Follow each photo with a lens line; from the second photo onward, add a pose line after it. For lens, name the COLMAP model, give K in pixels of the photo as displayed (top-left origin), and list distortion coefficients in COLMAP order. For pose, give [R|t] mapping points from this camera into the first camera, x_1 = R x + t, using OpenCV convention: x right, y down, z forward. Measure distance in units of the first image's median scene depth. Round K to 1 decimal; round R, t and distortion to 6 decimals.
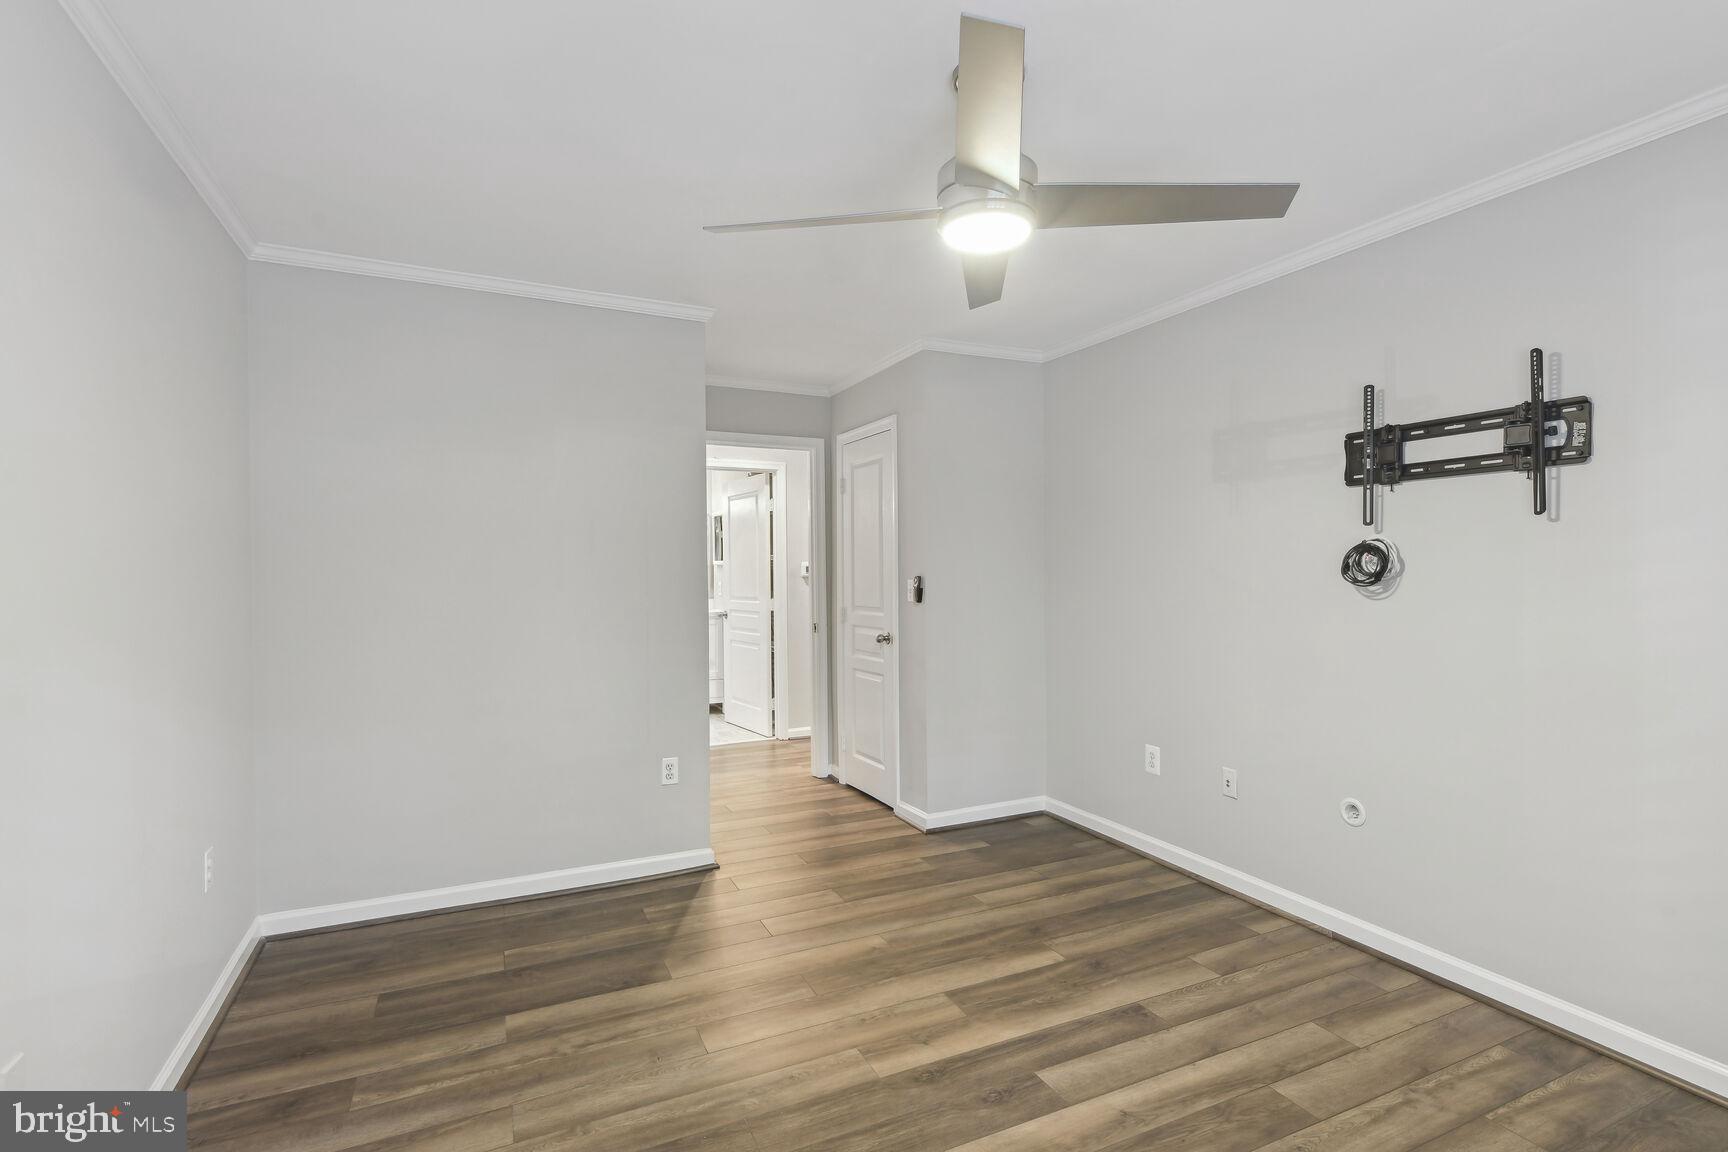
lens RADIAL K [[830.9, 0, 876.7], [0, 830.9, 575.3], [0, 0, 1]] dist [0.014297, -0.000286]
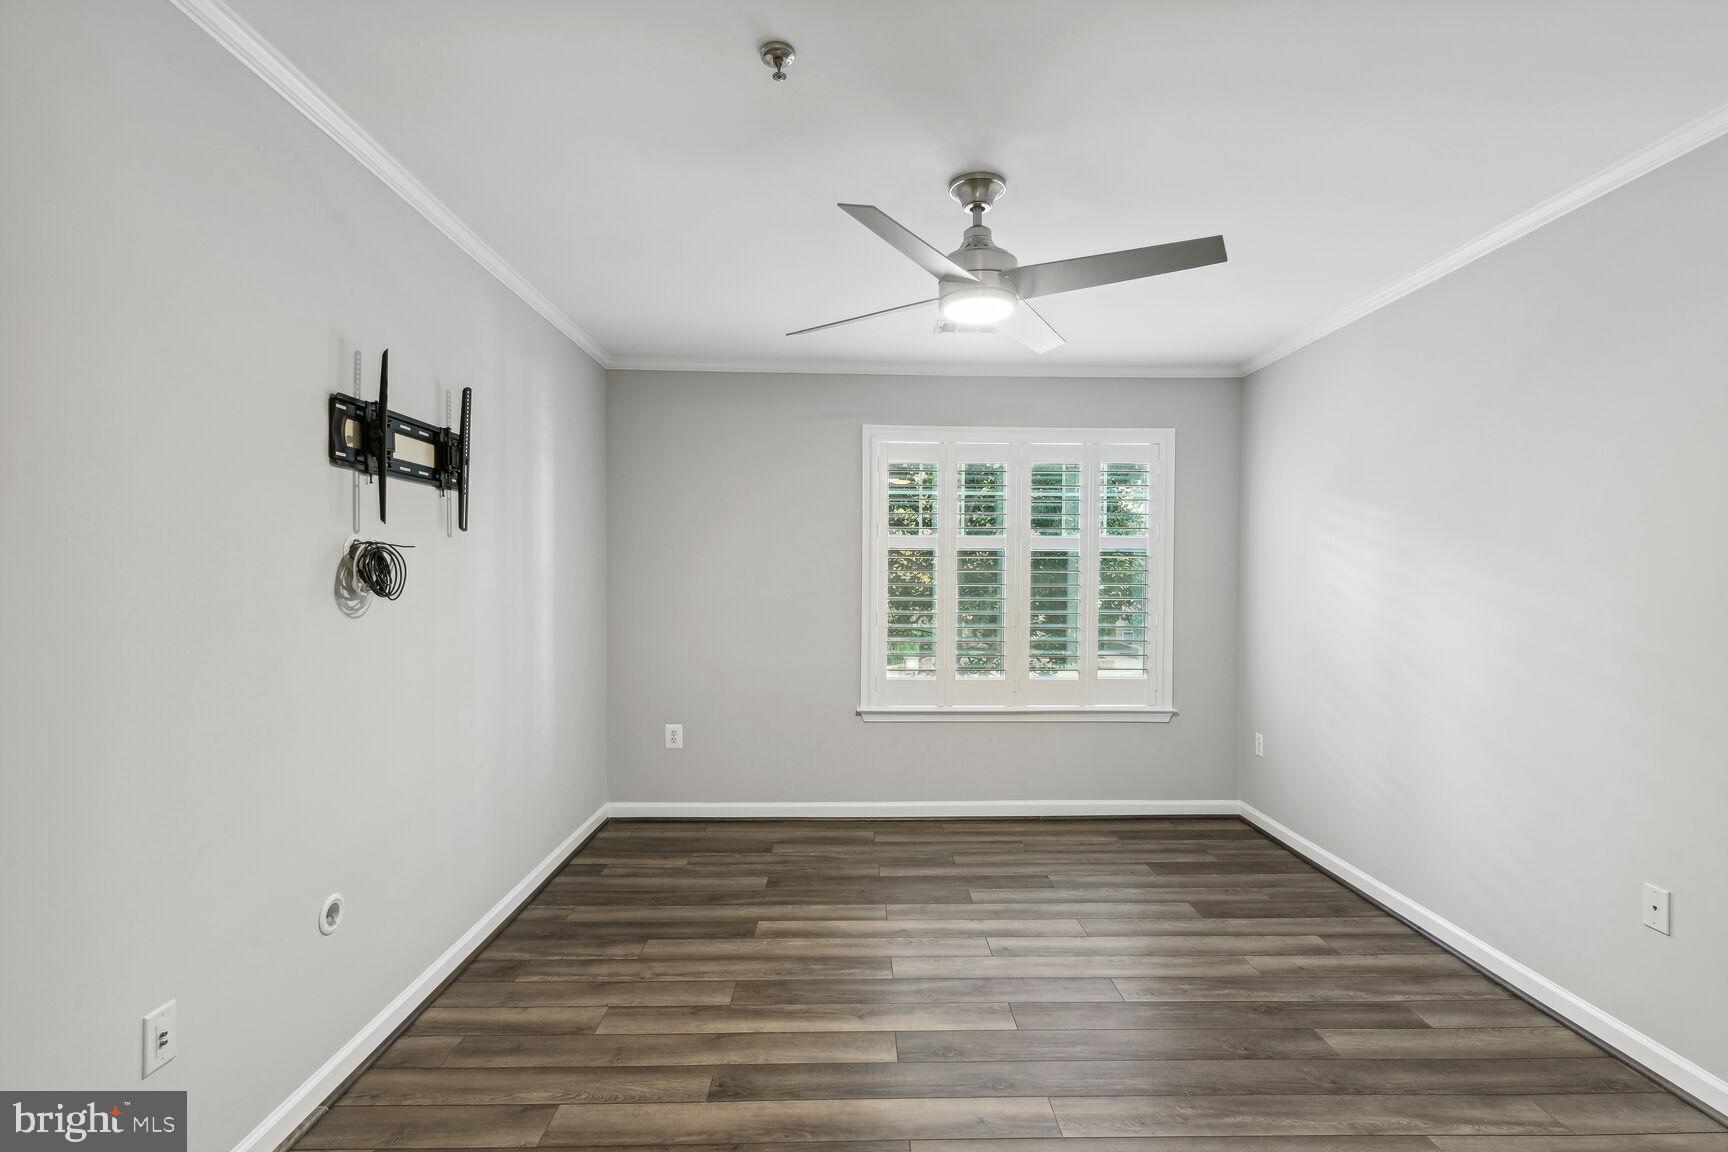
lens RADIAL K [[804.4, 0, 873.1], [0, 804.4, 570.8], [0, 0, 1]] dist [0.012083, -0.000488]
pose [[-0.912642, 0.004970, 0.408731, -0.180106], [0.004162, 0.999987, -0.002867, -0.012653], [-0.408740, -0.000916, -0.912651, 1.754953]]
